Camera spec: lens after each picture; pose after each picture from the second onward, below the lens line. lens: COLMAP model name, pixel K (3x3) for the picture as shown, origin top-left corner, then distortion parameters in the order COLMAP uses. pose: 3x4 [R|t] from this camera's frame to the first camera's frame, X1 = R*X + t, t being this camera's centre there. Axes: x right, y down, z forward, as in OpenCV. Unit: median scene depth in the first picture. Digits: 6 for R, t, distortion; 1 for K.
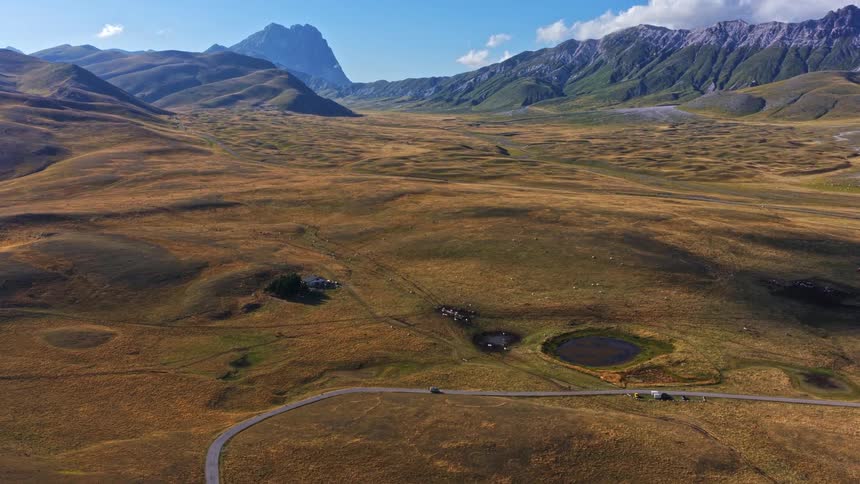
lens RADIAL K [[732.1, 0, 431.4], [0, 732.1, 241.6], [0, 0, 1]] dist [-0.013383, 0.029593]
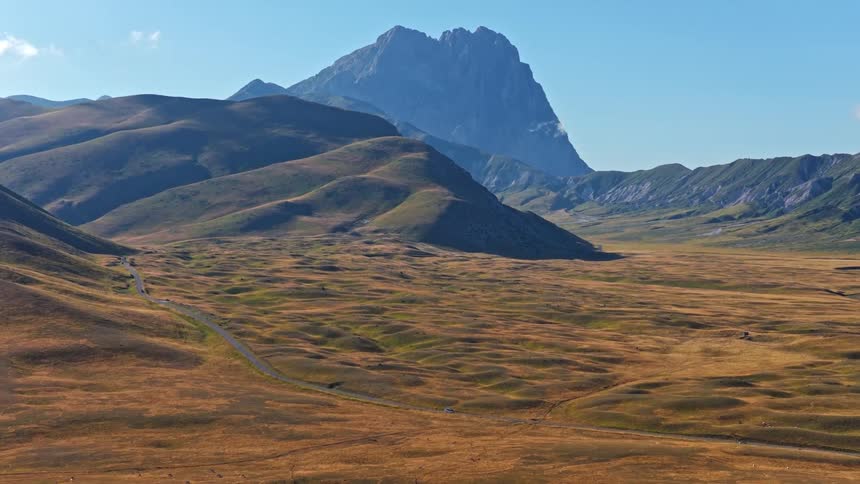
lens RADIAL K [[1918.5, 0, 430.5], [0, 1918.5, 237.8], [0, 0, 1]] dist [-0.169839, 0.000000]
pose [[0.981866, -0.000068, -0.189576, -0.005806], [-0.033783, 0.983930, -0.175327, -0.011871], [0.186542, 0.178552, 0.966086, 0.061938]]
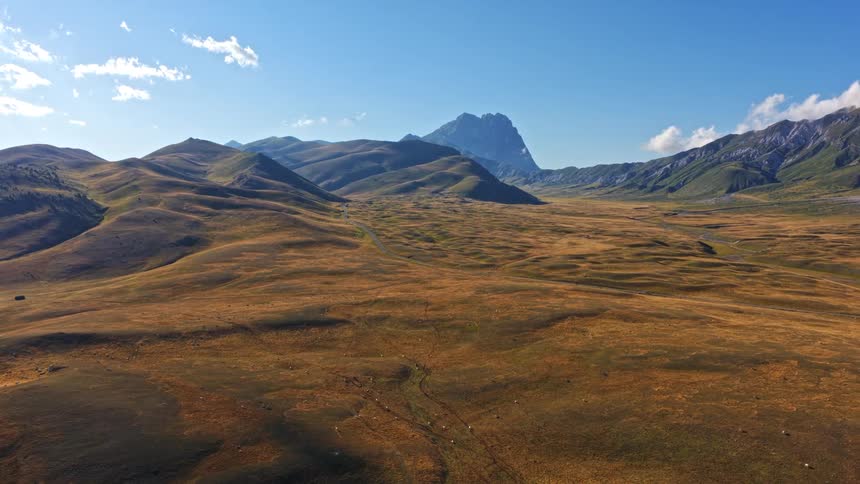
lens RADIAL K [[732.1, 0, 429.4], [0, 732.1, 243.9], [0, 0, 1]] dist [-0.013383, 0.029593]
pose [[0.966258, 0.018108, -0.256939, 0.006315], [-0.047092, 0.993132, -0.107105, -0.020566], [0.253235, 0.115590, 0.960474, 0.107324]]
